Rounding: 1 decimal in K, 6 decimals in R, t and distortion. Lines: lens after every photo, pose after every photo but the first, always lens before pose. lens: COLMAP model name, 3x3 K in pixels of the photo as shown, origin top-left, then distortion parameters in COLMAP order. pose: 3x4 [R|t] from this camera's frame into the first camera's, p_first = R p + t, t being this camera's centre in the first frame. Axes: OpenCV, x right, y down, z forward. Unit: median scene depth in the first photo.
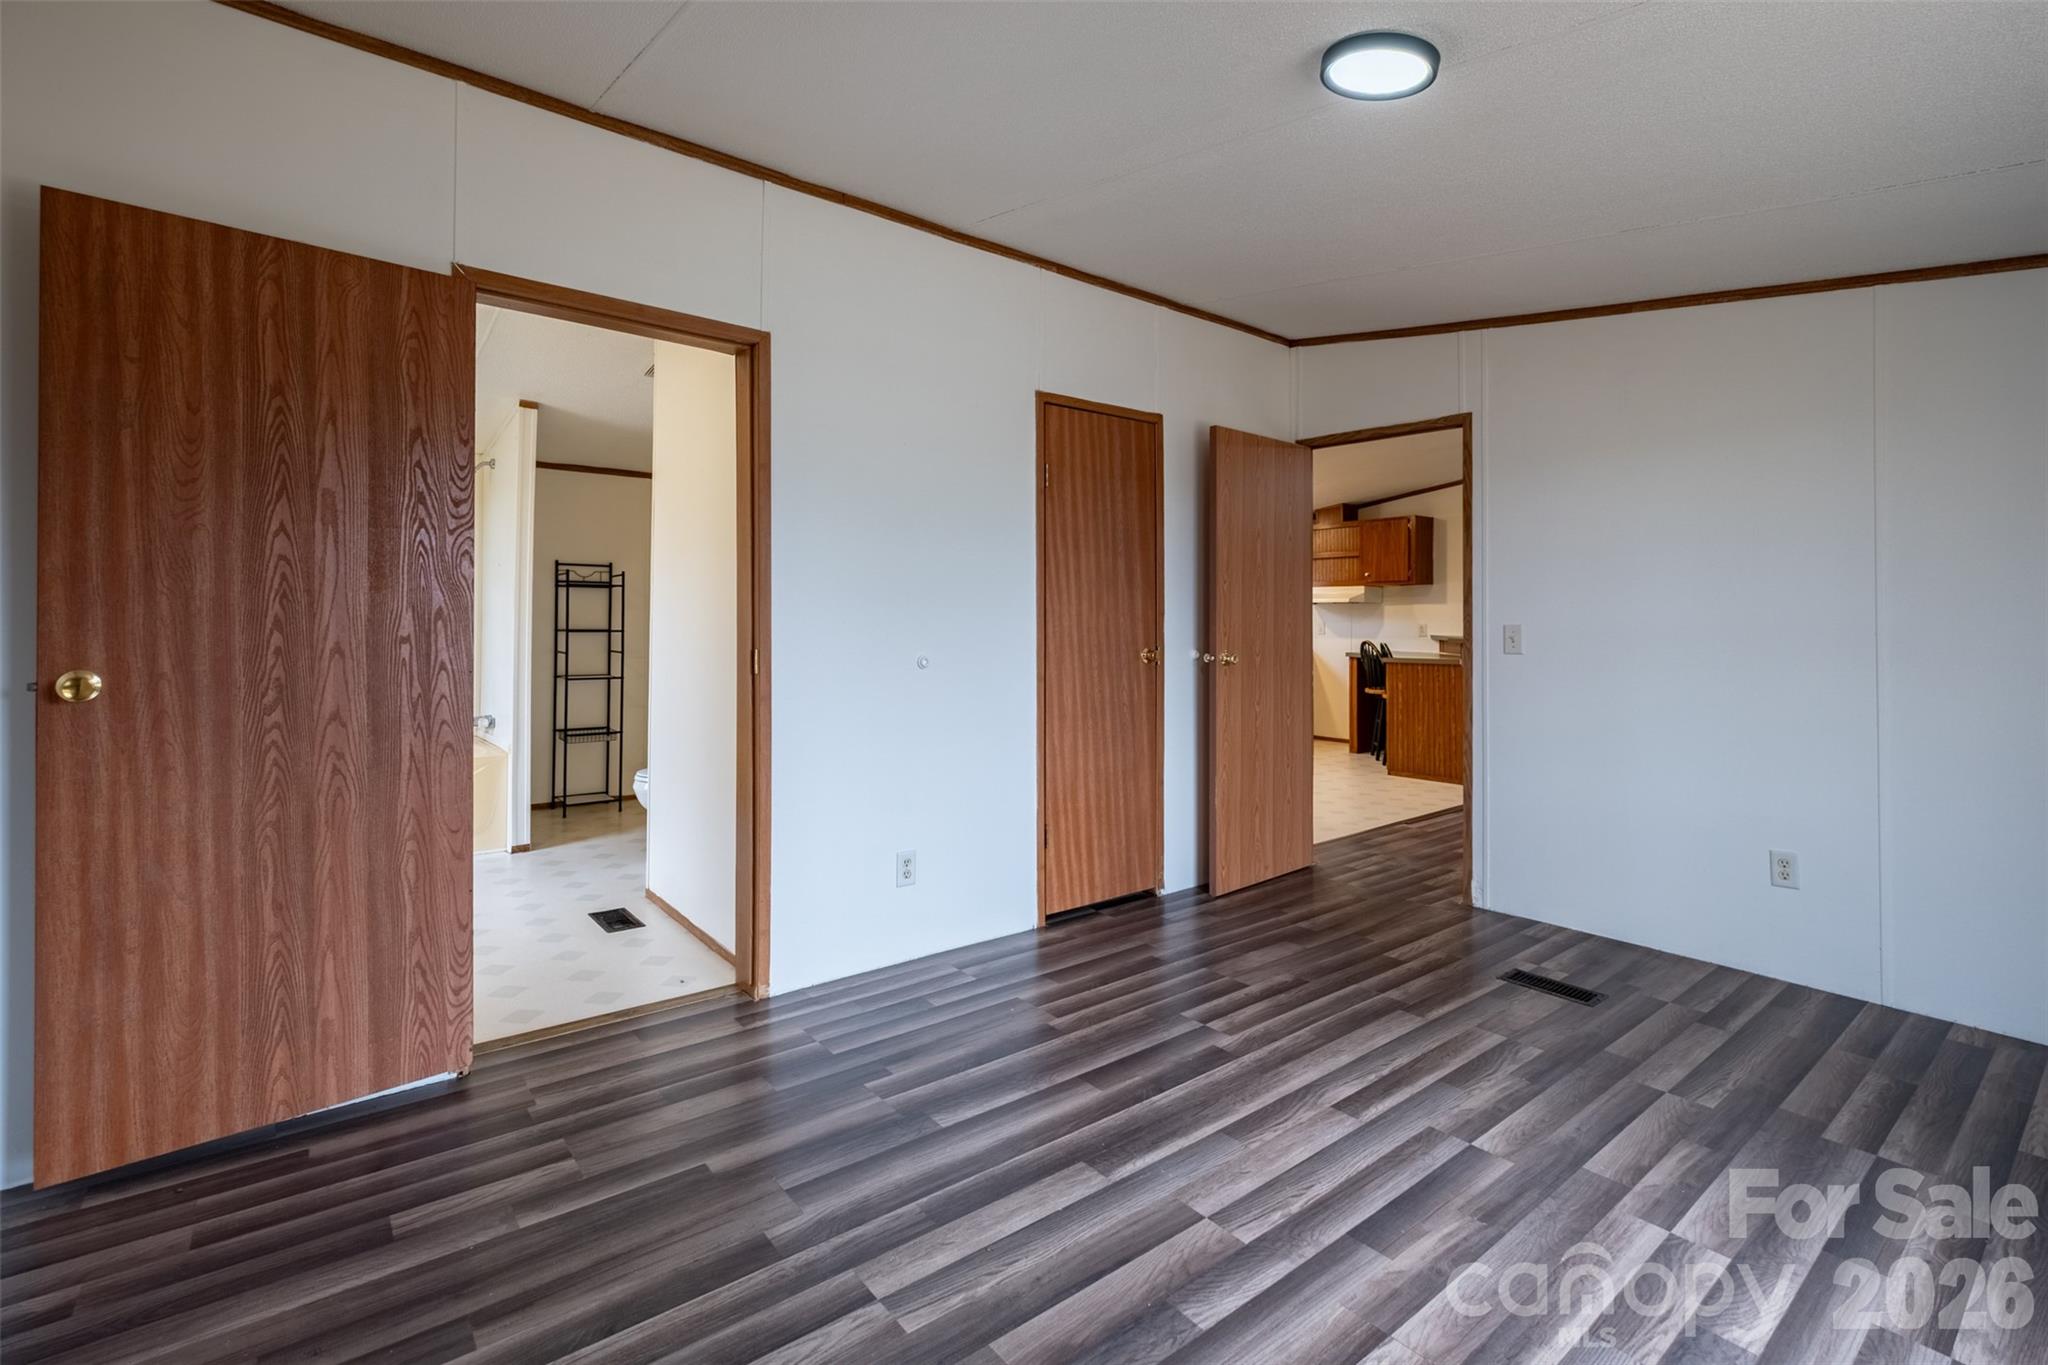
lens RADIAL K [[911.9, 0, 992.5], [0, 911.9, 610.0], [0, 0, 1]] dist [-0.004528, -0.000539]
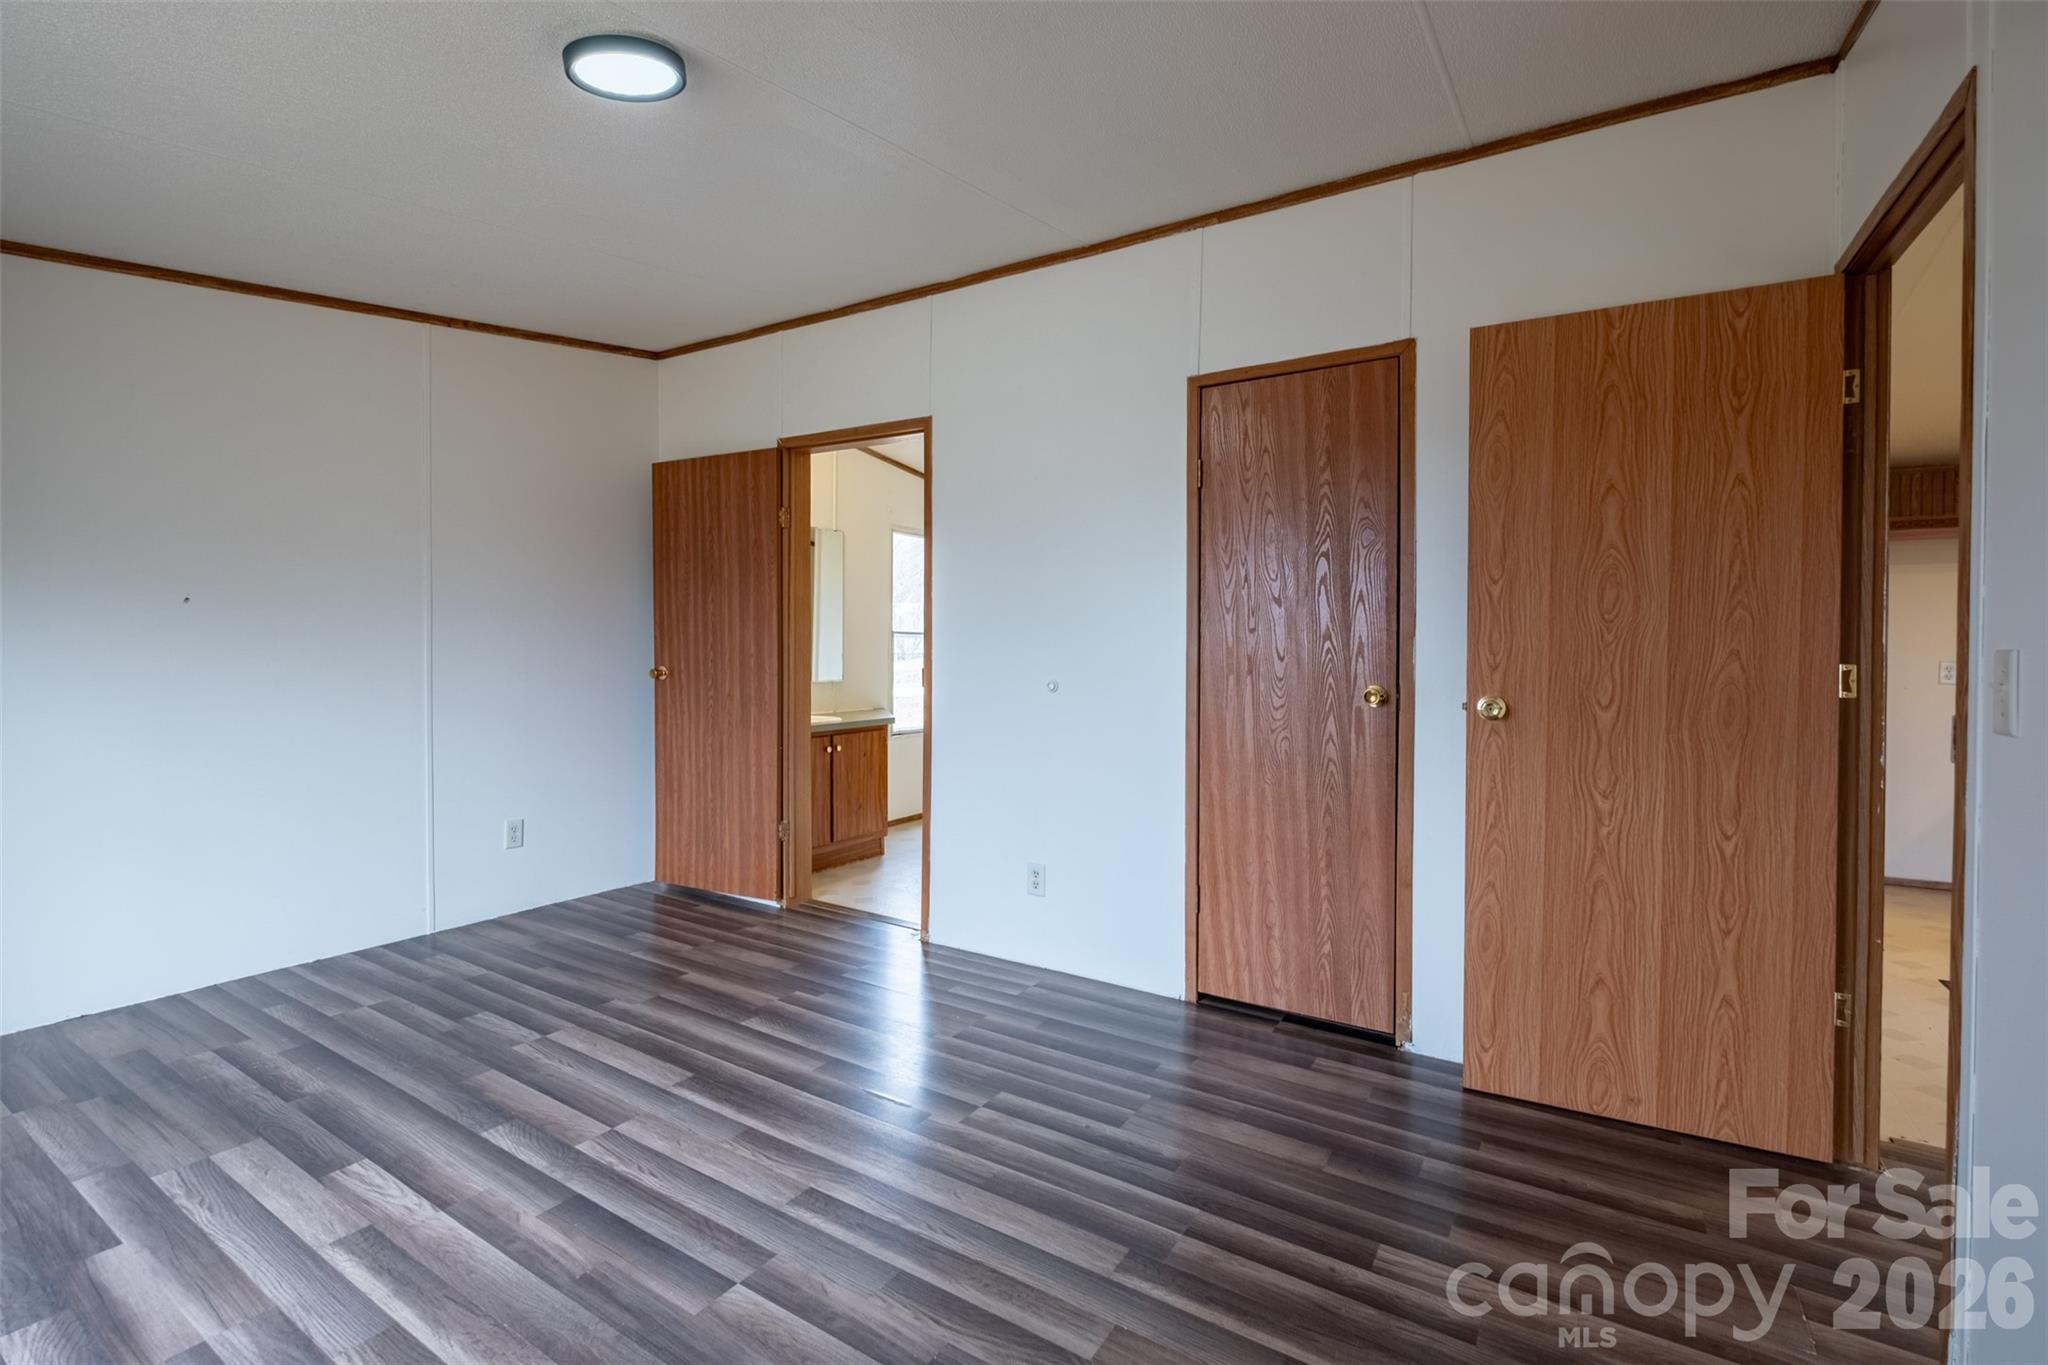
lens RADIAL K [[893.1, 0, 1022.8], [0, 893.1, 662.6], [0, 0, 1]] dist [-0.003606, -0.000262]
pose [[0.356968, 0.011960, -0.934040, 1.313851], [0.003014, 0.999898, 0.013956, 0.025533], [0.934112, -0.007797, 0.356895, 0.933490]]
